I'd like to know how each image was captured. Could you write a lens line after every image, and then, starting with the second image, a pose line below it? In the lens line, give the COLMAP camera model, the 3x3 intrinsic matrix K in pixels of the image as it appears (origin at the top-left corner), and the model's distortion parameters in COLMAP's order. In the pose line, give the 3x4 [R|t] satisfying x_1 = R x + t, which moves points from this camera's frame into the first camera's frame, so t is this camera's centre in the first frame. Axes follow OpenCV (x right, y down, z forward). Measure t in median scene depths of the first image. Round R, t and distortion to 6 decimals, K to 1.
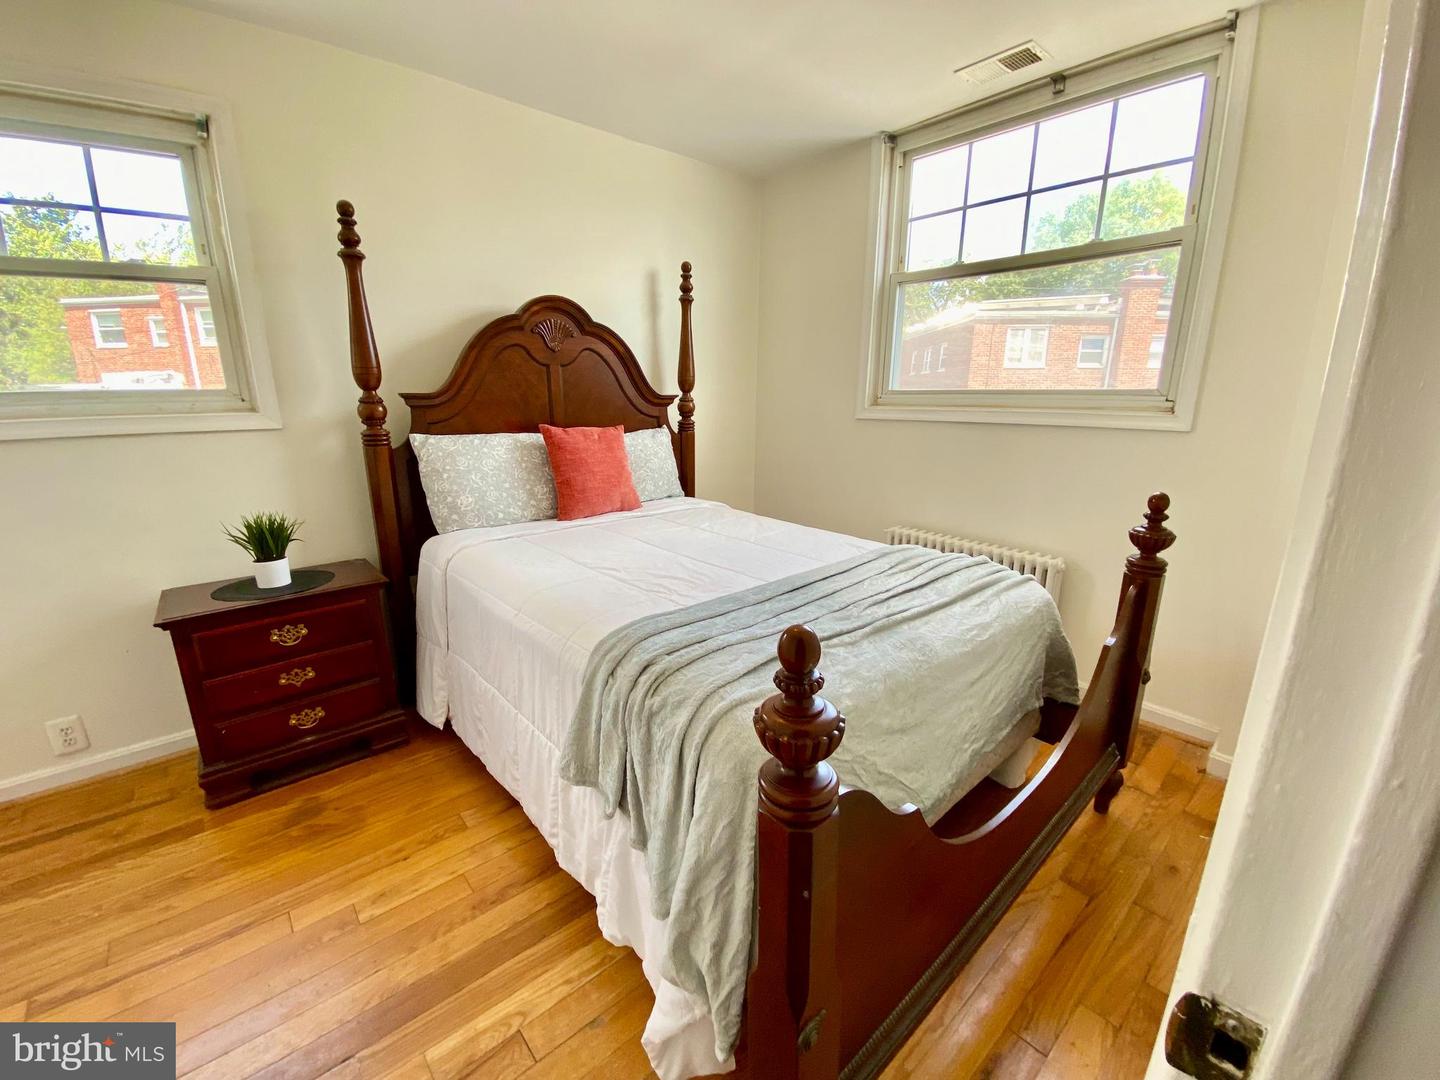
lens RADIAL K [[583.3, 0, 715.7], [0, 583.3, 541.9], [0, 0, 1]] dist [-0.000156, -0.015974]
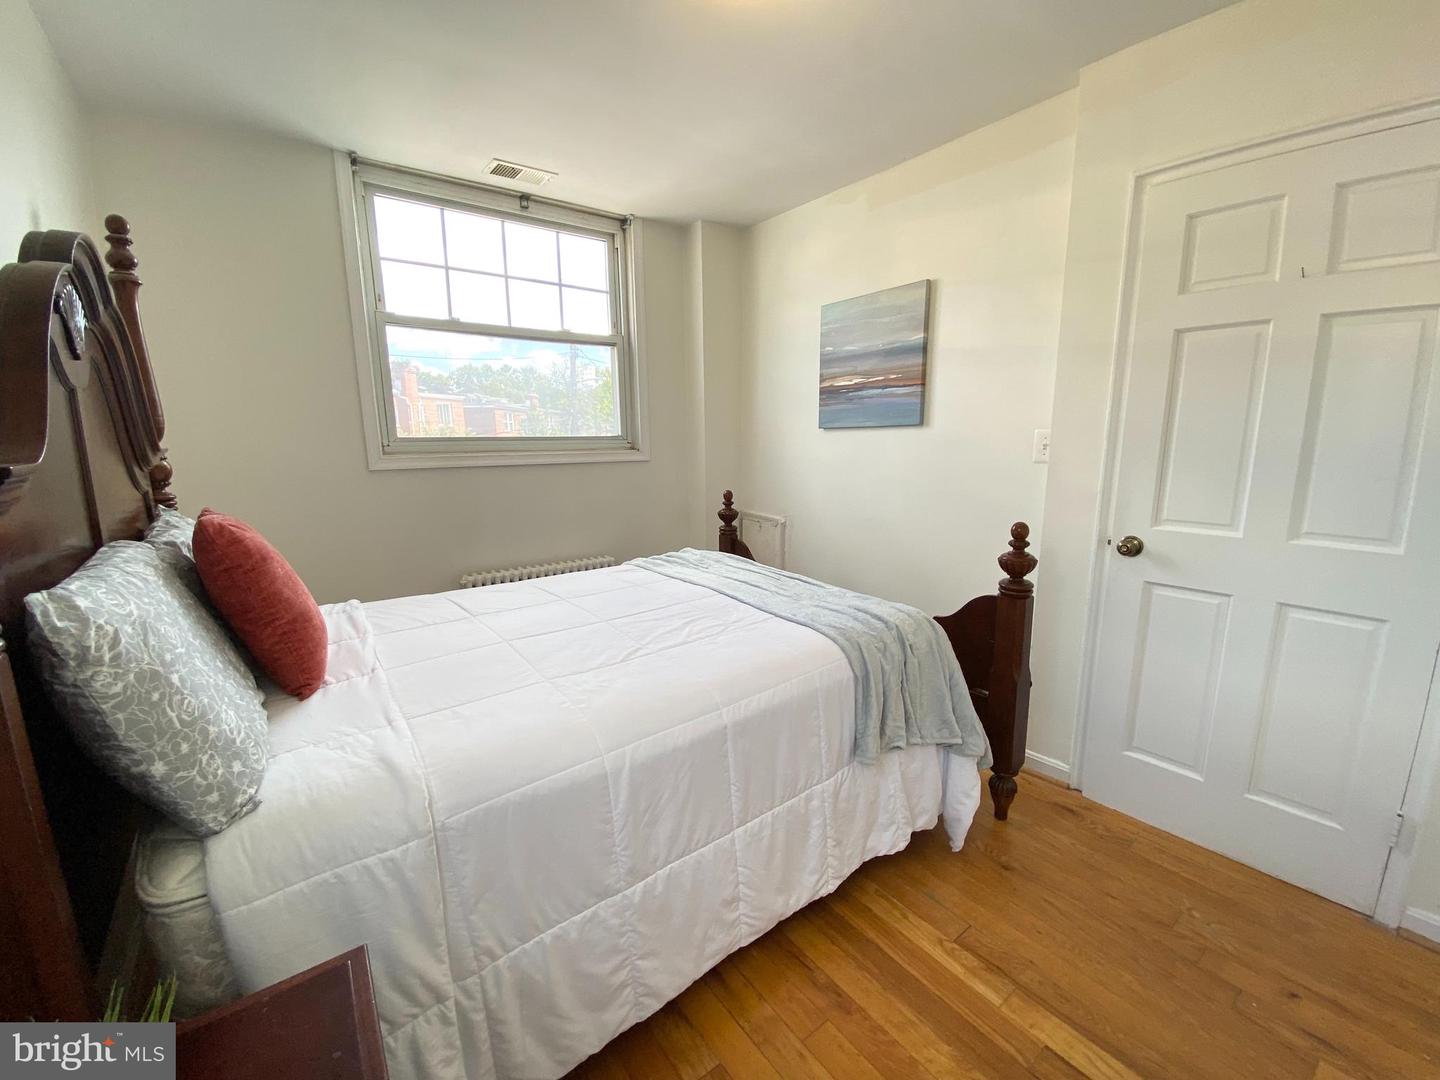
lens RADIAL K [[583.3, 0, 715.7], [0, 583.3, 541.9], [0, 0, 1]] dist [-0.000156, -0.015974]
pose [[0.072370, -0.179046, 0.981175, -0.765756], [0.252741, 0.954937, 0.155617, -0.160709], [-0.964824, 0.236721, 0.114361, 0.604769]]
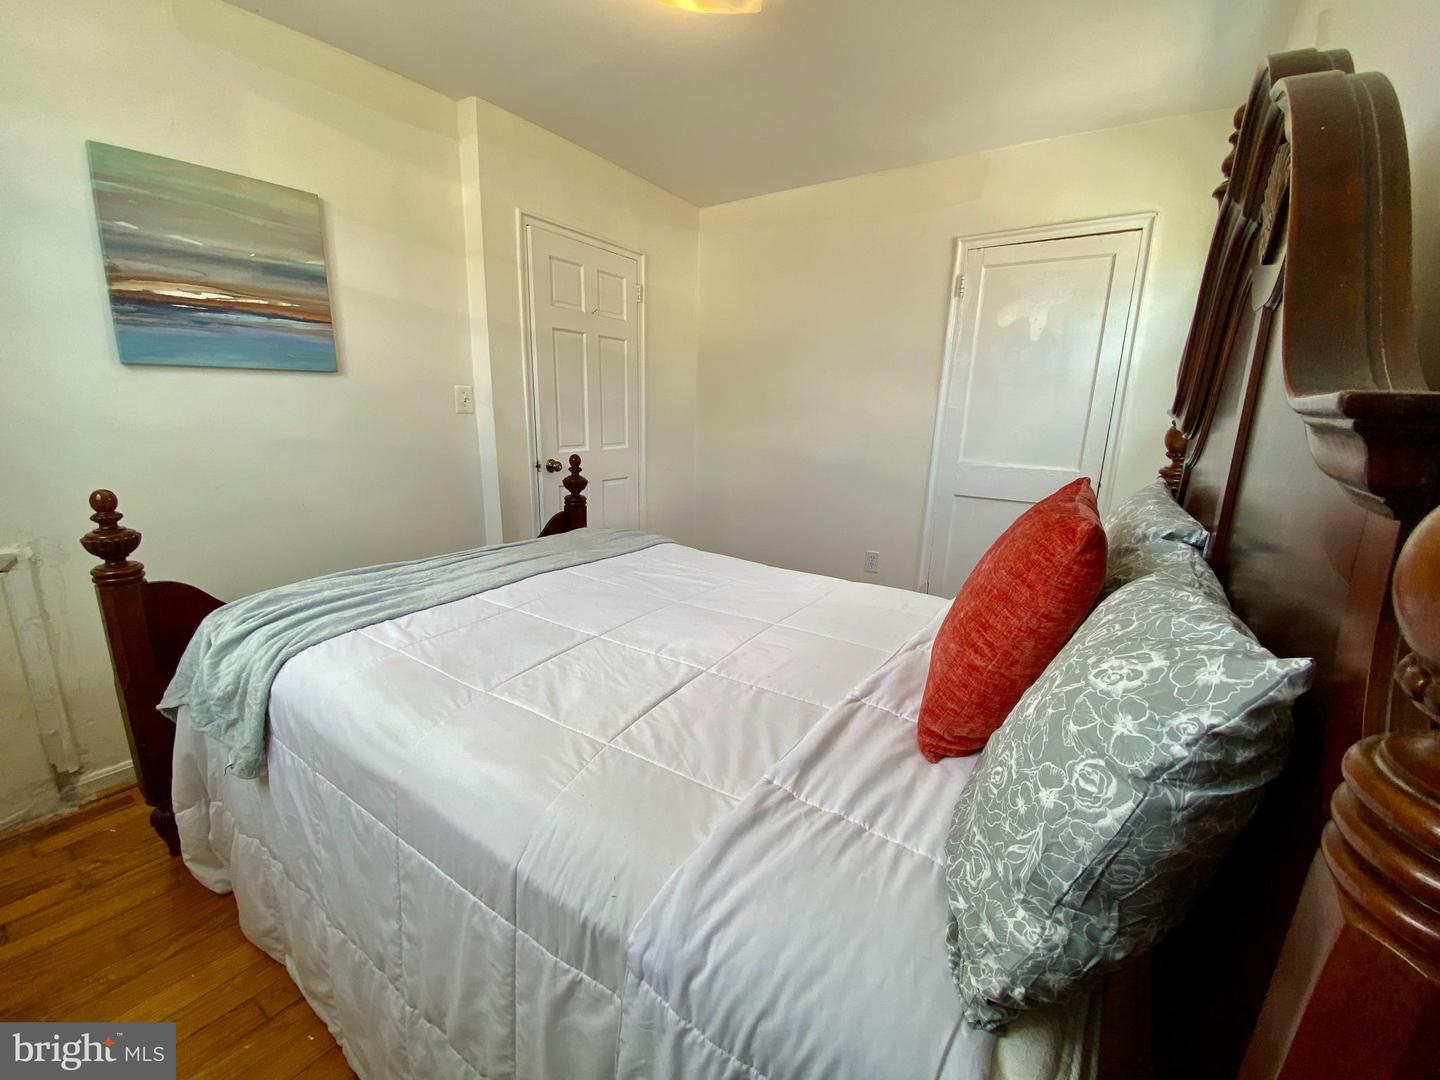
lens RADIAL K [[620.1, 0, 720.0], [0, 620.1, 540.0], [0, 0, 1]] dist [0.000299, -0.012413]
pose [[-0.962189, 0.019778, -0.271663, 0.081739], [-0.106892, 0.889935, 0.443384, -0.372771], [0.250532, 0.455658, -0.854172, 1.447420]]
